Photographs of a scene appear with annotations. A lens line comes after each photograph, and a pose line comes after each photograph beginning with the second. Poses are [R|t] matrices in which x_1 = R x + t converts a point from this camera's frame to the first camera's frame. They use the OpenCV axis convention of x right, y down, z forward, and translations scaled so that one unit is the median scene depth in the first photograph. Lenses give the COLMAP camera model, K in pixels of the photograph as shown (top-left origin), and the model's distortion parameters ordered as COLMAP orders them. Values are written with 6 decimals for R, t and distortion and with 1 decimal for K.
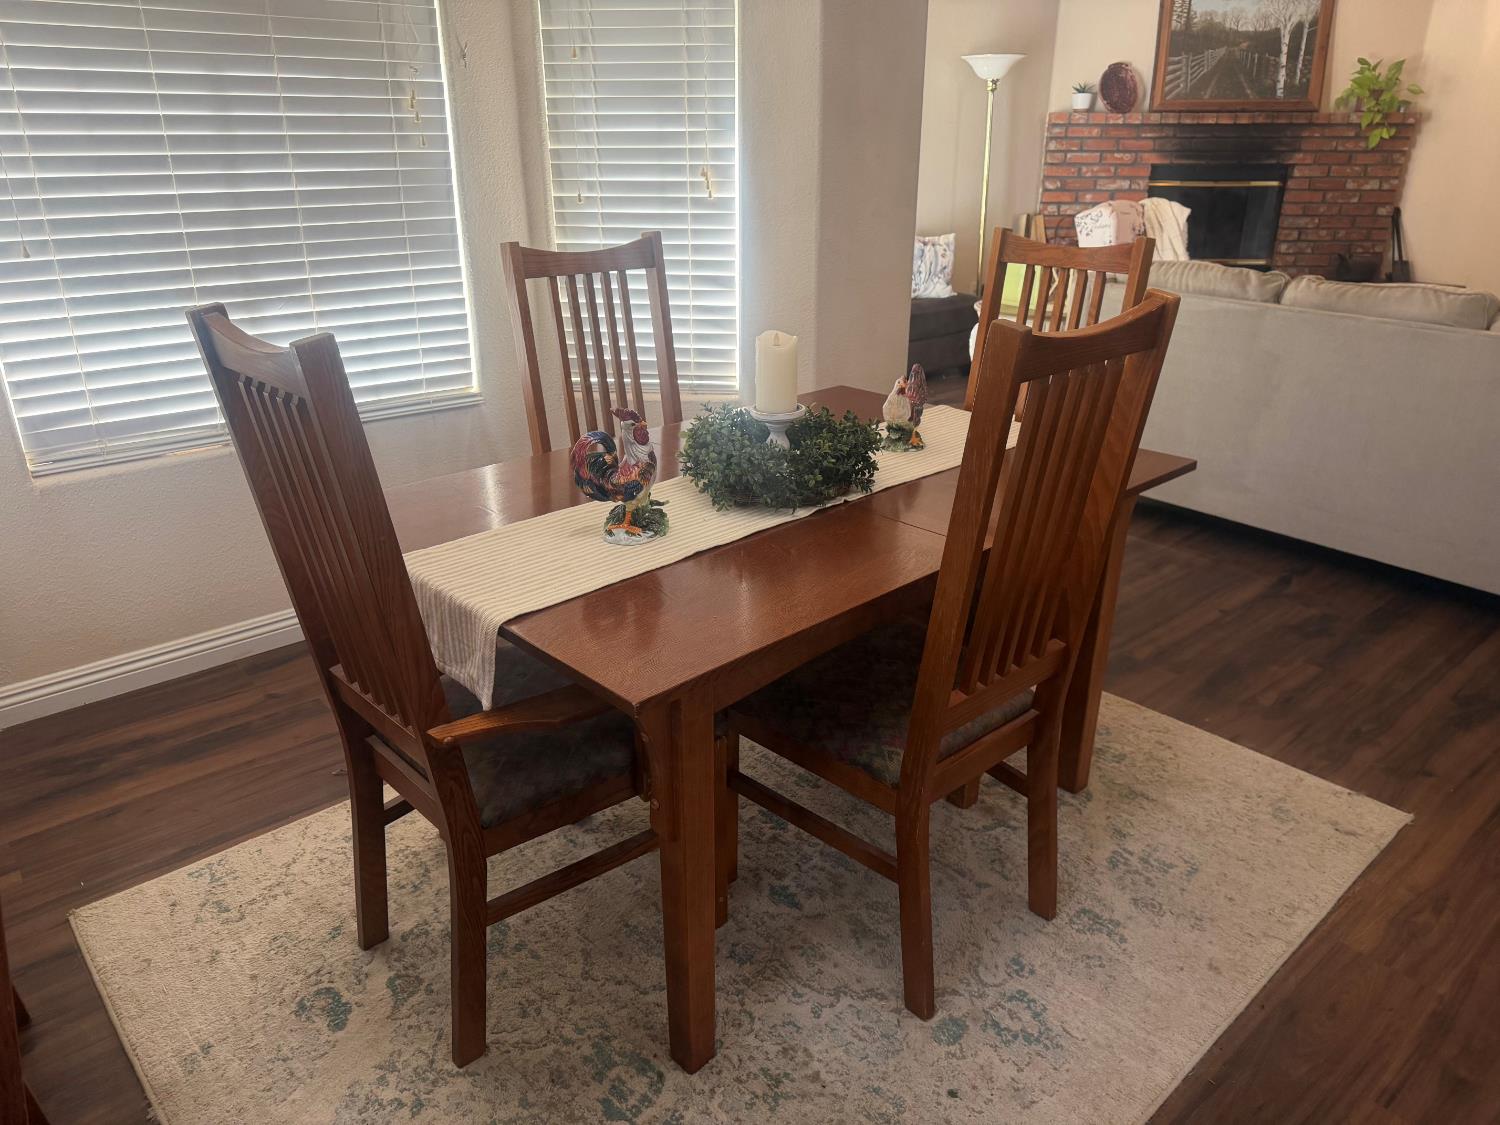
lens RADIAL K [[1061.9, 0, 737.5], [0, 1061.9, 566.1], [0, 0, 1]] dist [0.108659, -0.153765]
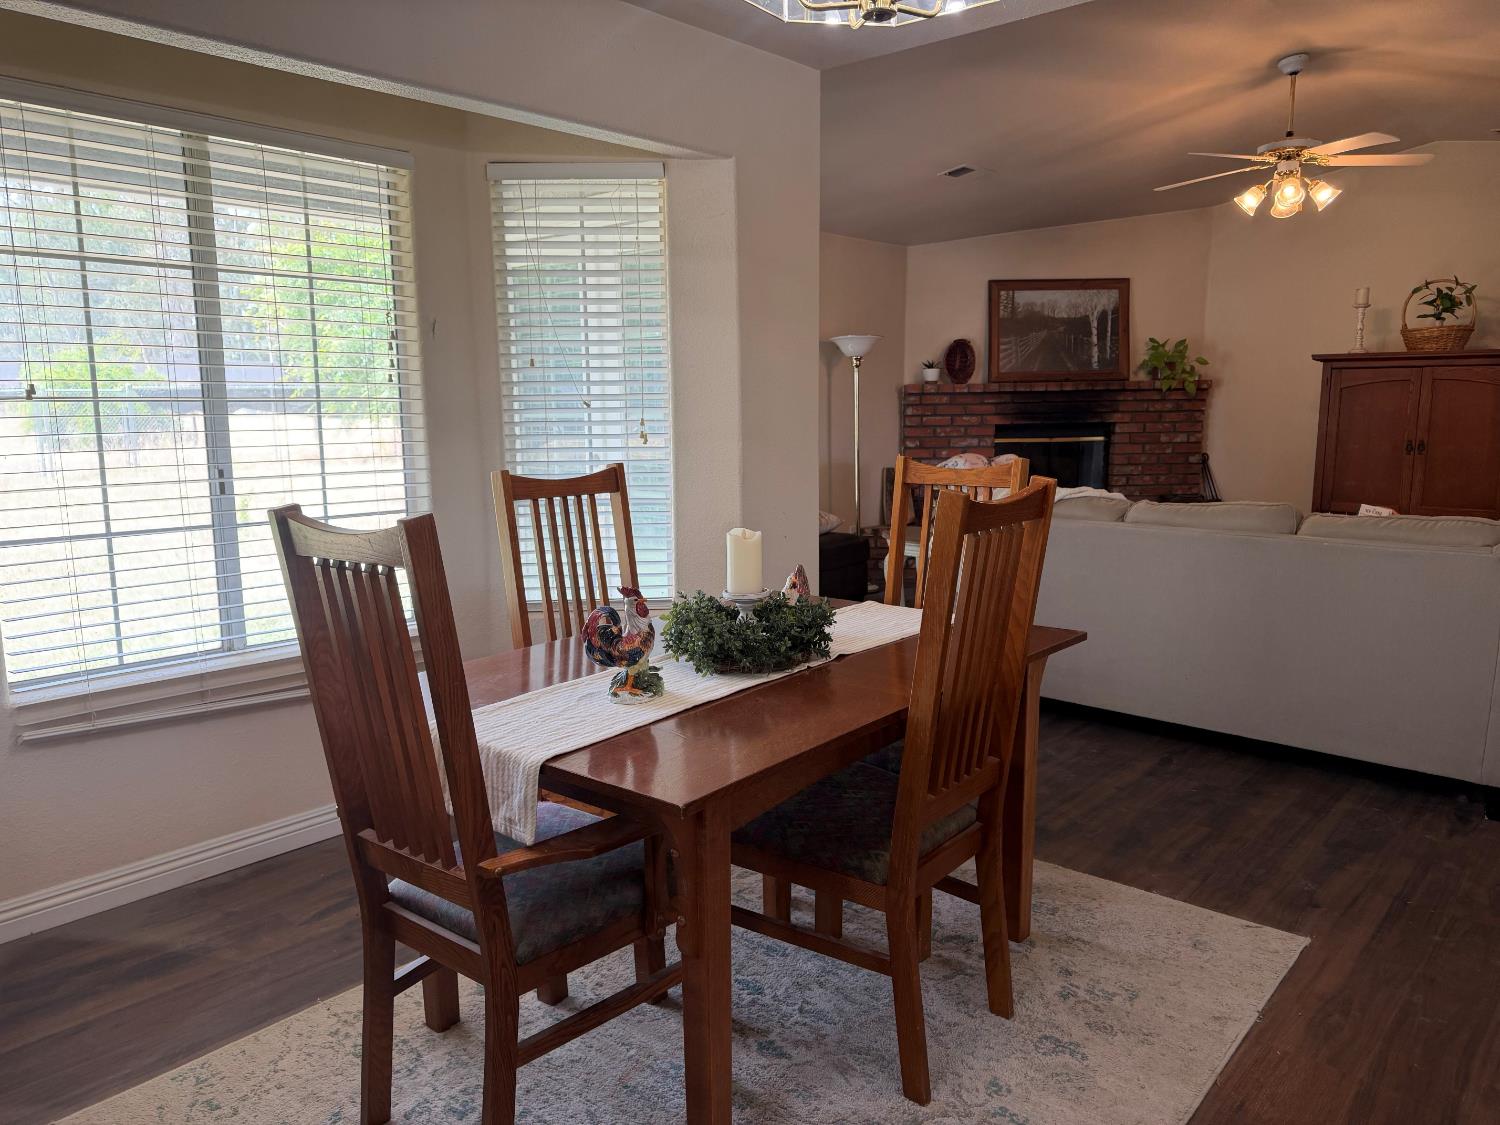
lens RADIAL K [[1061.9, 0, 737.5], [0, 1061.9, 566.1], [0, 0, 1]] dist [0.108659, -0.153765]
pose [[0.992703, -0.026794, 0.117569, -0.092499], [0.053785, 0.971026, -0.232841, 0.083360], [-0.107924, 0.237466, 0.965382, -0.120761]]
